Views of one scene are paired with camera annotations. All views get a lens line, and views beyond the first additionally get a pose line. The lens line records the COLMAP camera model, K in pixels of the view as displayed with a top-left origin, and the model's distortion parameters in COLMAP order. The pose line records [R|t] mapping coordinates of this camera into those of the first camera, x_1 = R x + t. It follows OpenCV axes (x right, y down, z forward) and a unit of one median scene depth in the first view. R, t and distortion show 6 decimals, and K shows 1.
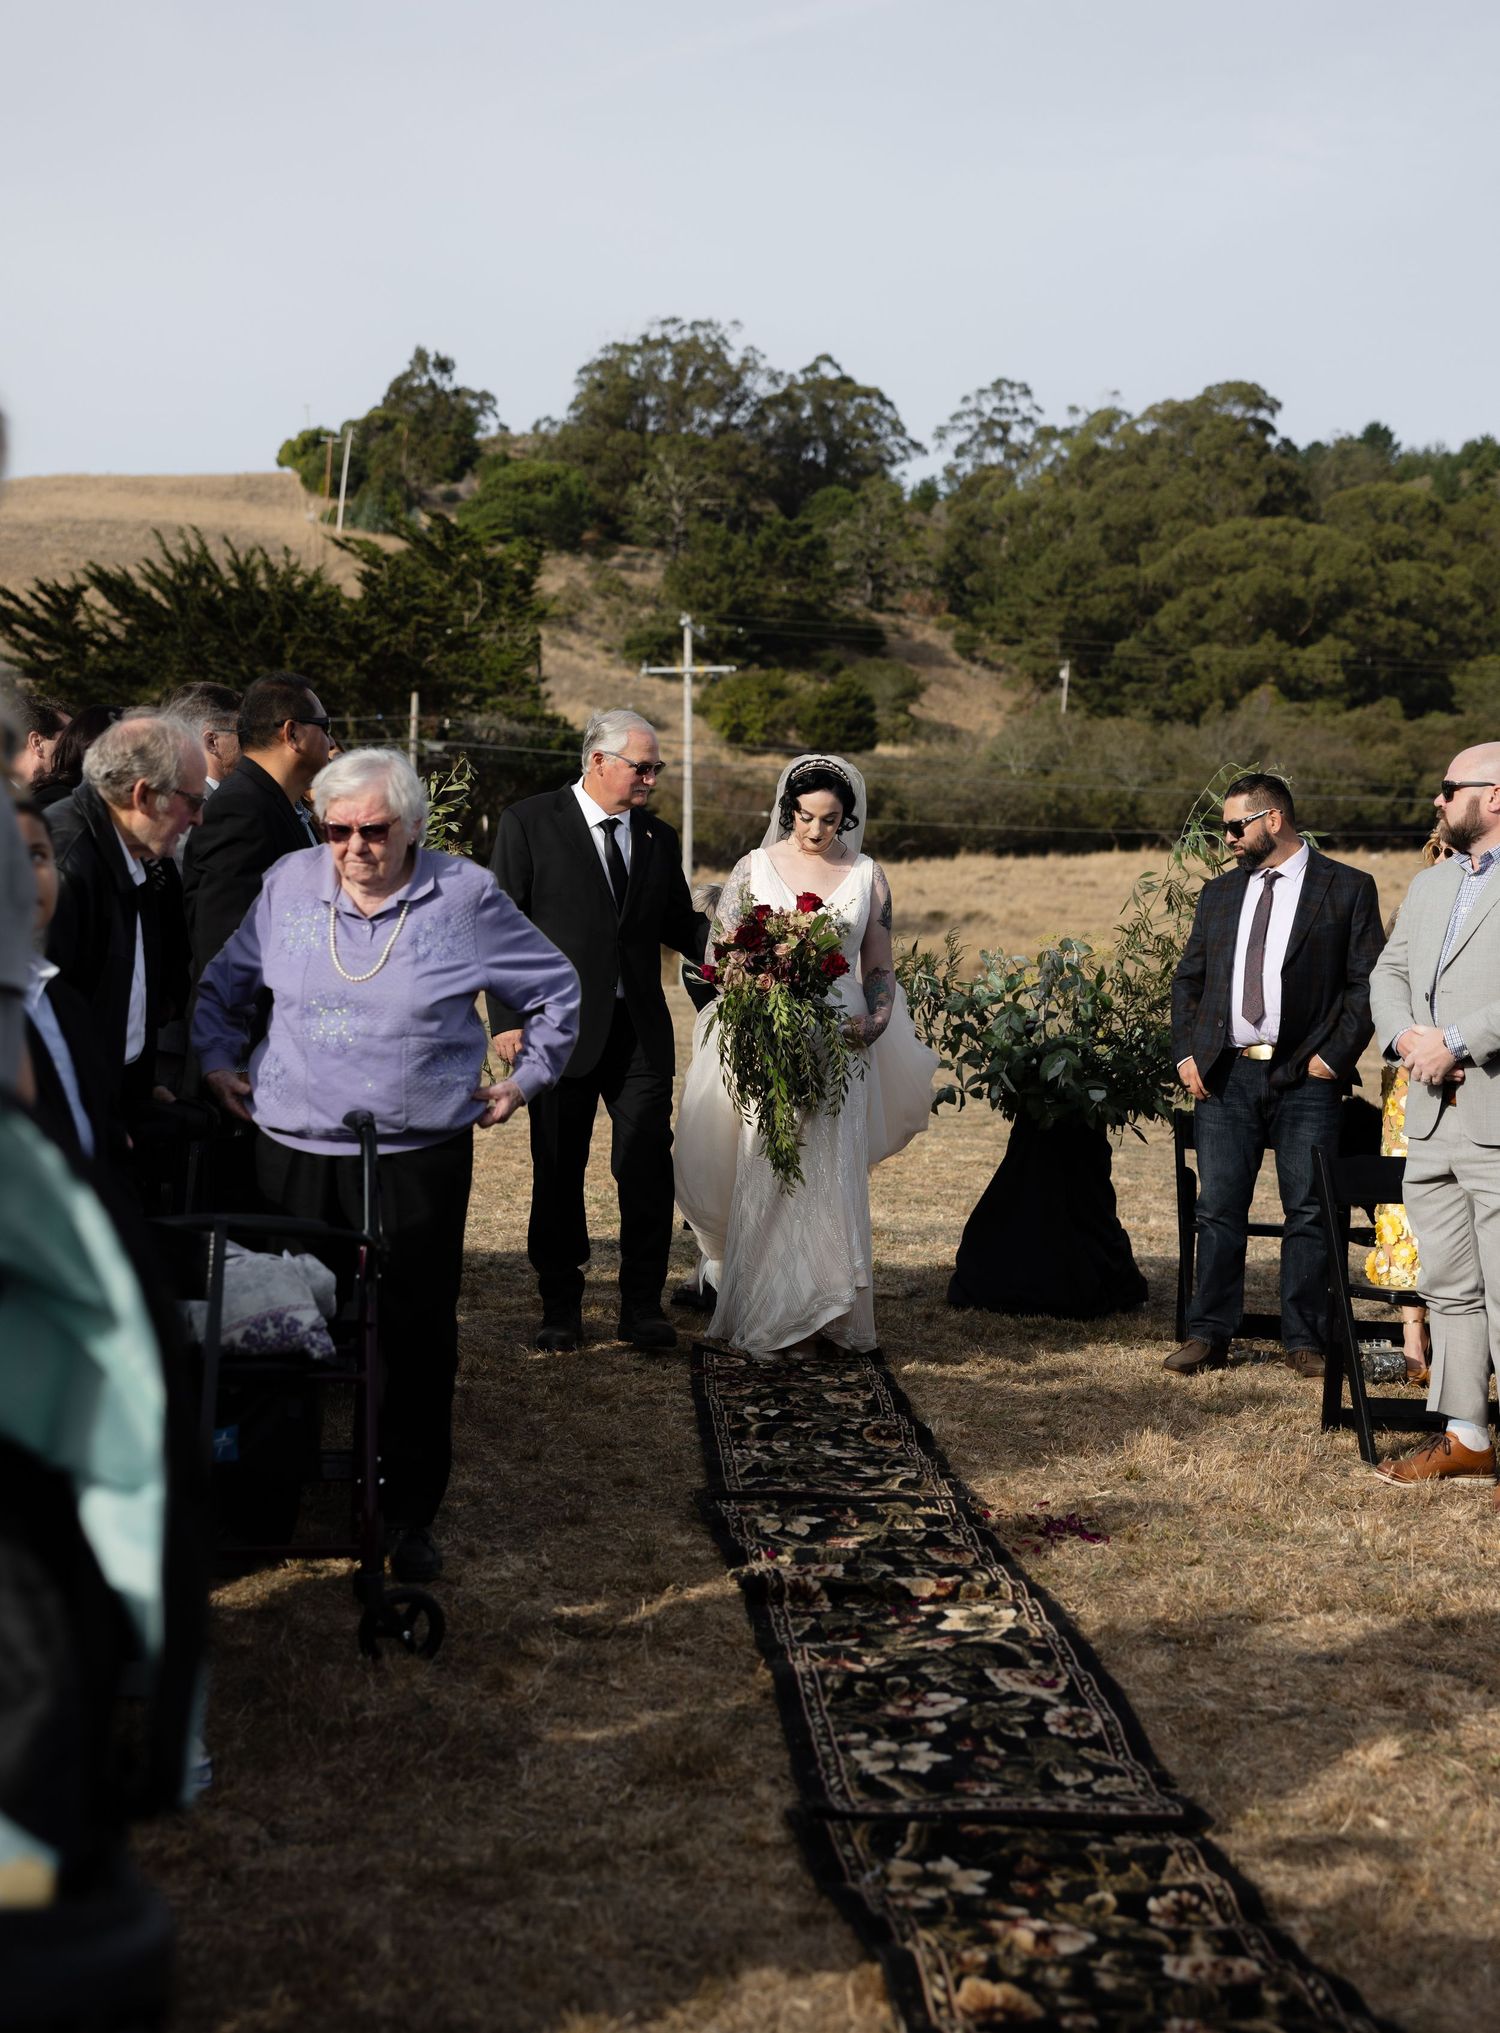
lens RADIAL K [[2938.8, 0, 747.2], [0, 2938.8, 967.9], [0, 0, 1]] dist [0.058348, 0.000000]
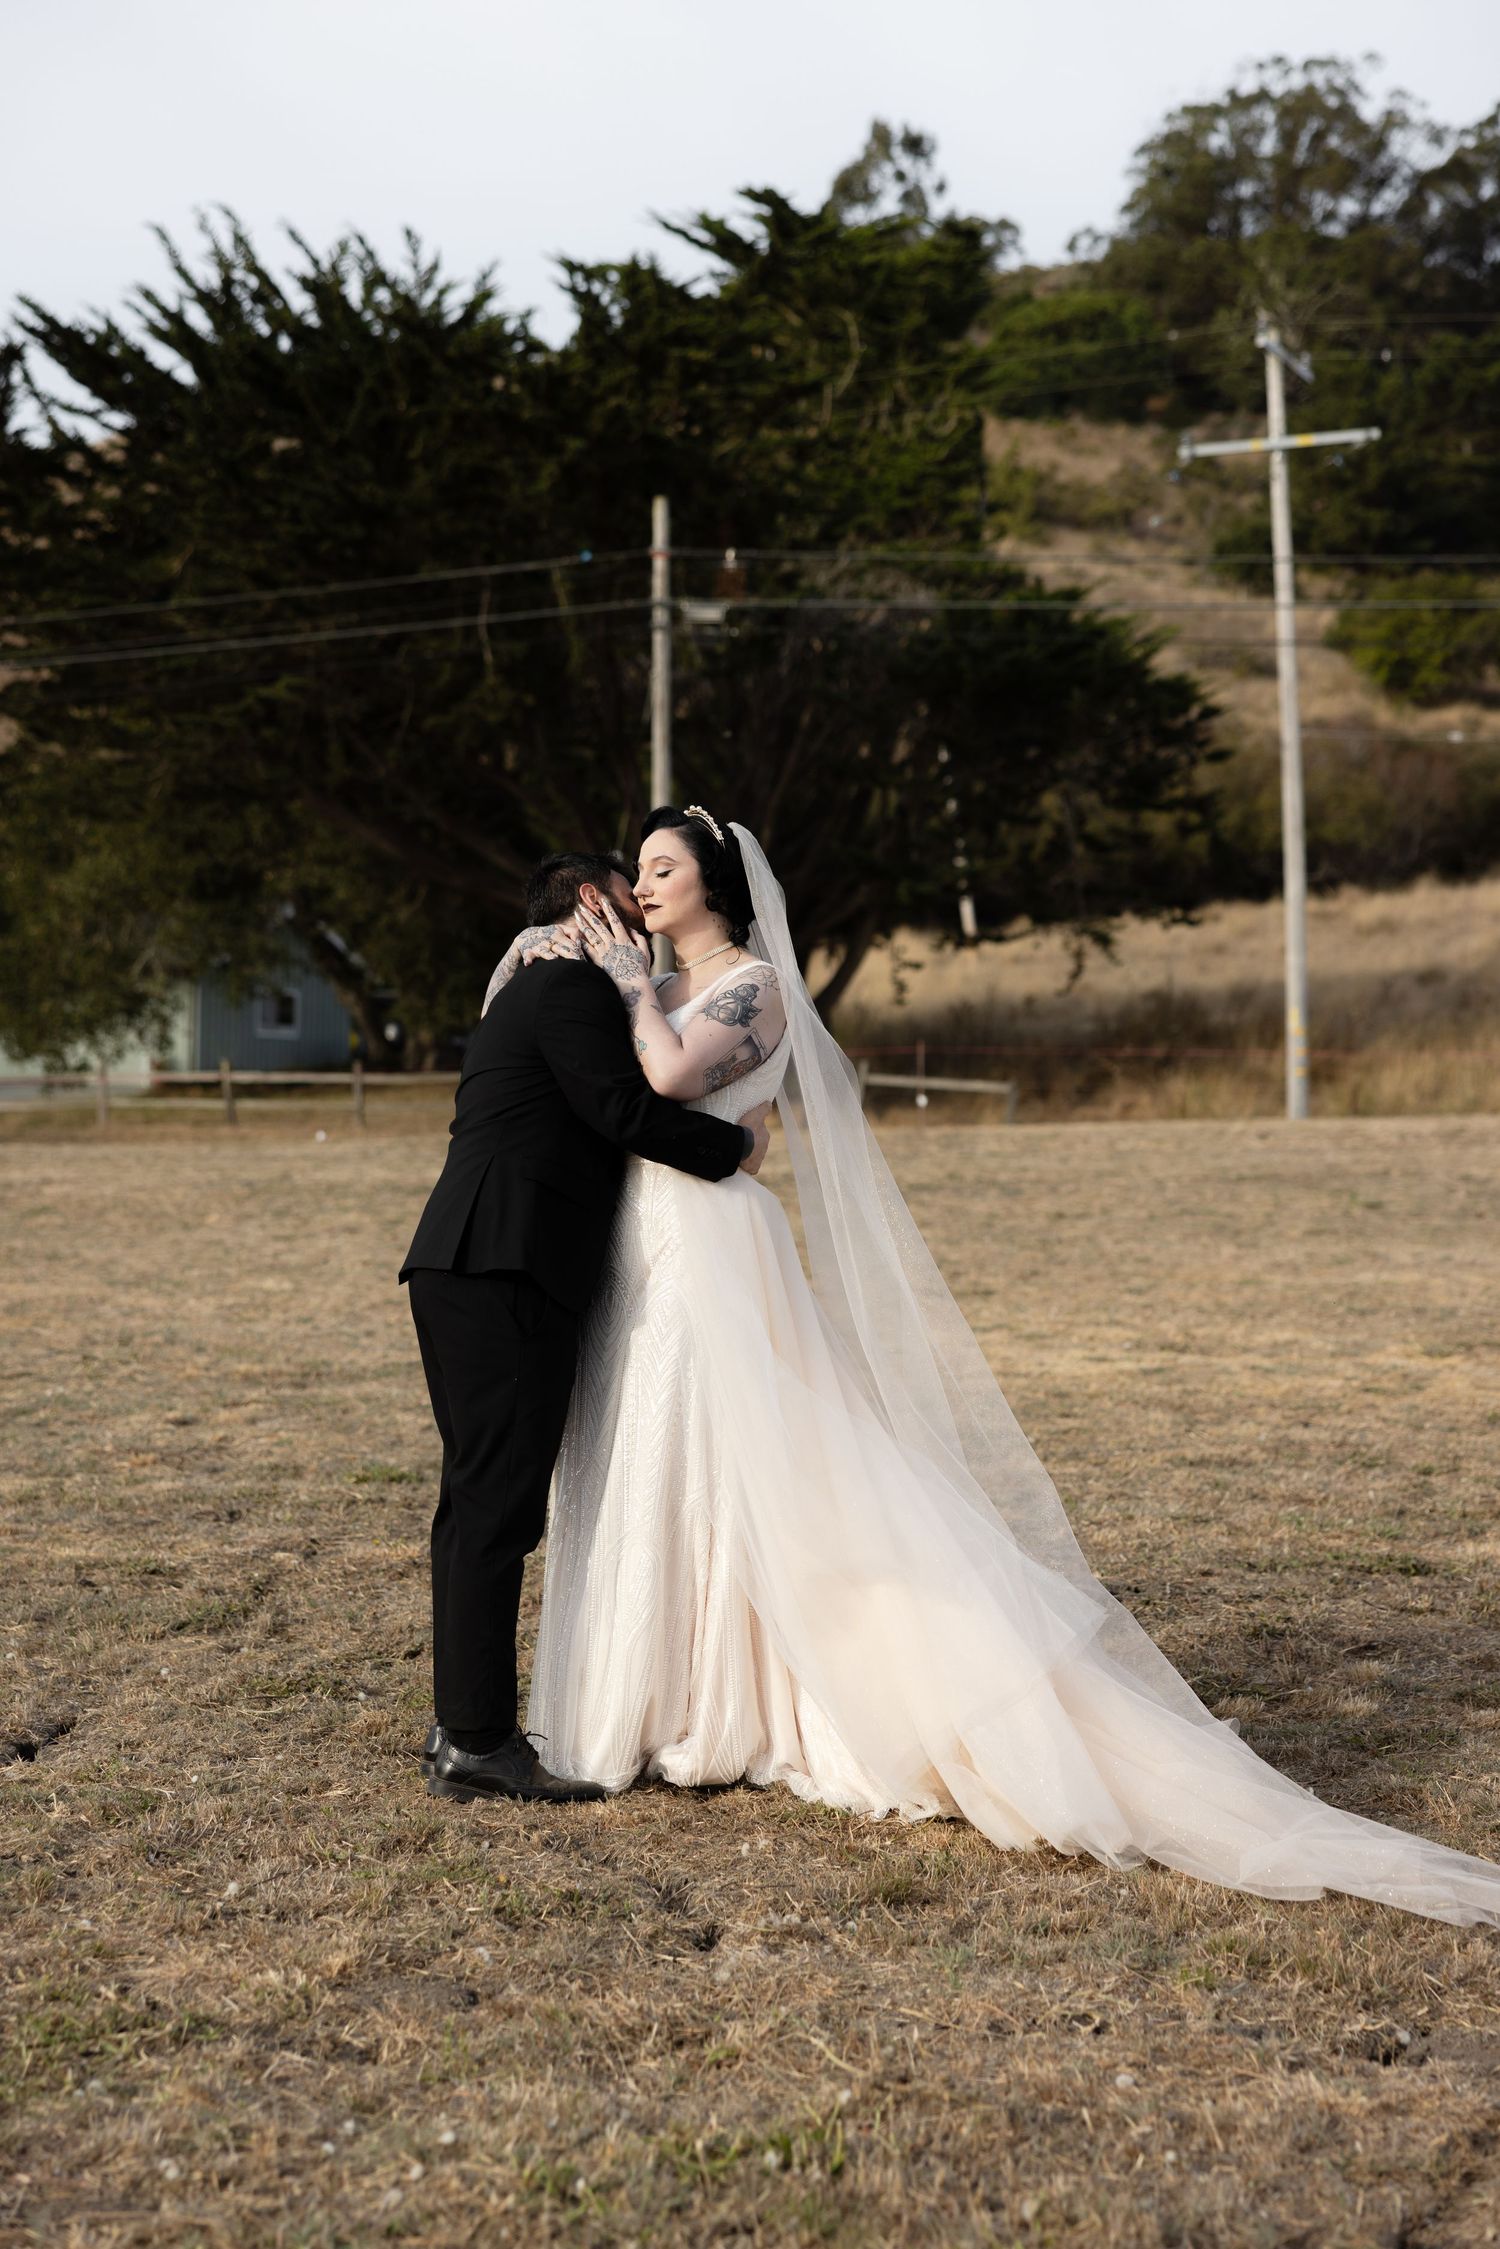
lens RADIAL K [[3885.4, 0, 759.8], [0, 3885.4, 1130.4], [0, 0, 1]] dist [0.041765, 0.000000]
pose [[0.983976, -0.046365, -0.172168, 0.000340], [0.049313, 0.998700, 0.012883, -0.001066], [0.171347, -0.021166, 0.984983, 0.142850]]
